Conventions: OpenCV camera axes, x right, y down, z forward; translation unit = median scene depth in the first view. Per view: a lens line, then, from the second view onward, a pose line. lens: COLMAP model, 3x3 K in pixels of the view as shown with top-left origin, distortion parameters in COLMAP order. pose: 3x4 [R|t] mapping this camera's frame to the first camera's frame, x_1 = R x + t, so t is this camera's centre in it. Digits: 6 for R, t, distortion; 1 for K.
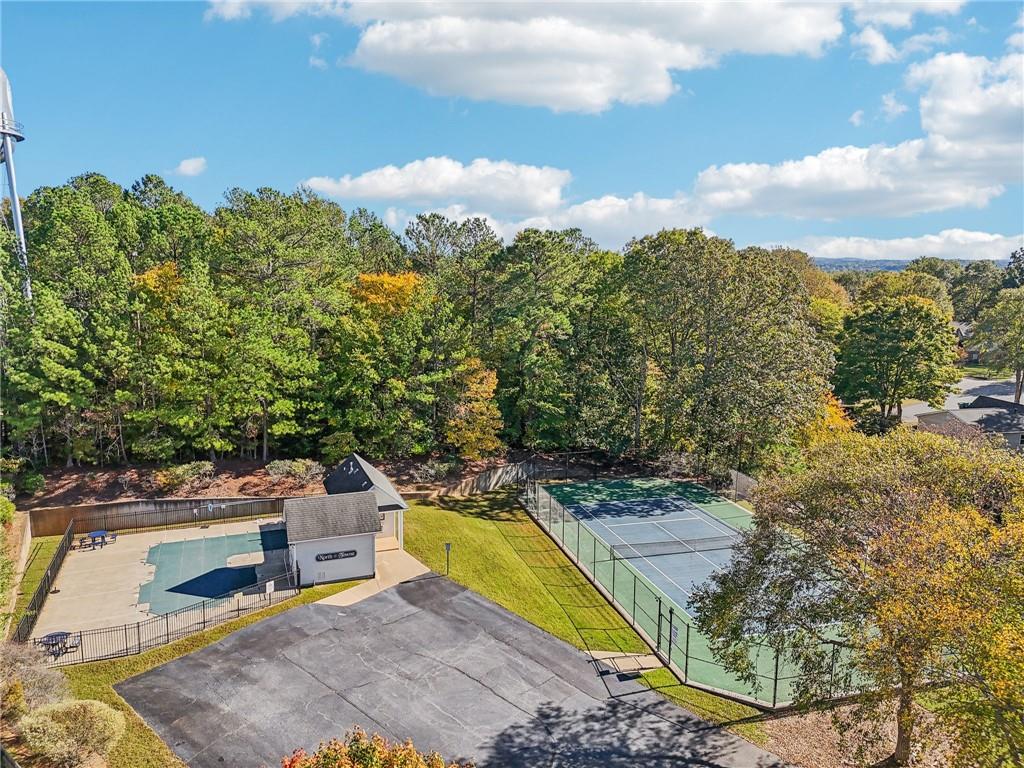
lens RADIAL K [[785.1, 0, 517.5], [0, 785.1, 338.4], [0, 0, 1]] dist [0.040963, -0.034295]
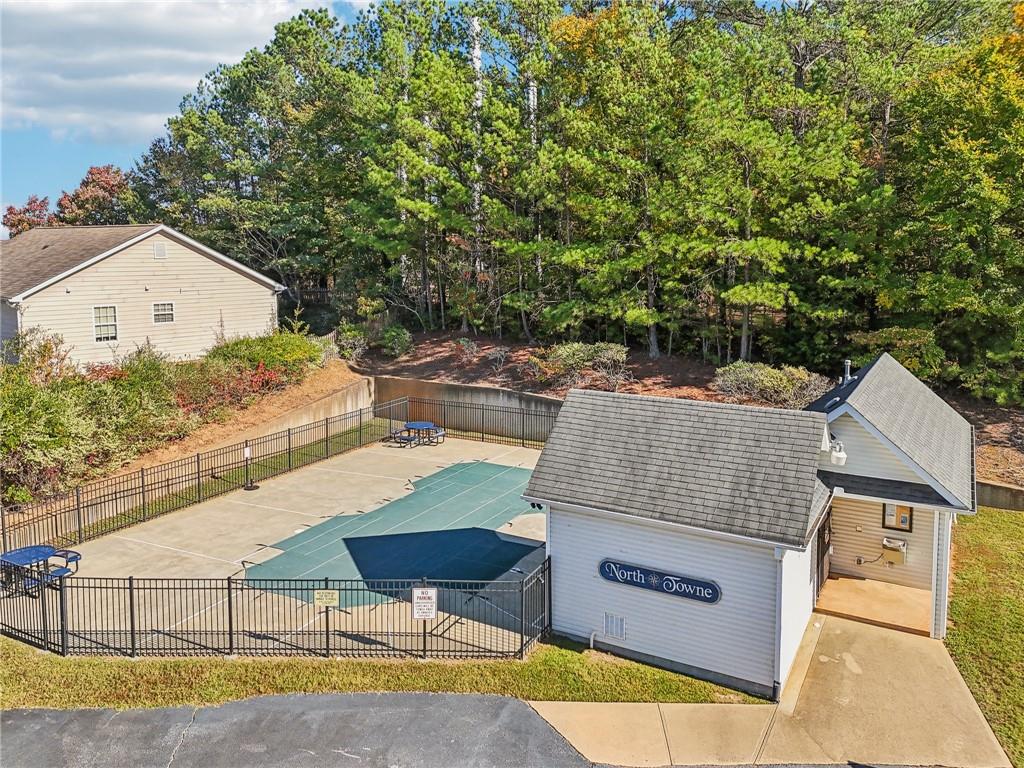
lens RADIAL K [[785.1, 0, 517.5], [0, 785.1, 338.4], [0, 0, 1]] dist [0.040963, -0.034295]
pose [[0.654247, 0.079760, -0.752064, -0.033375], [-0.075336, 0.996350, 0.040130, 0.146487], [0.752520, 0.030403, 0.657868, 0.639948]]
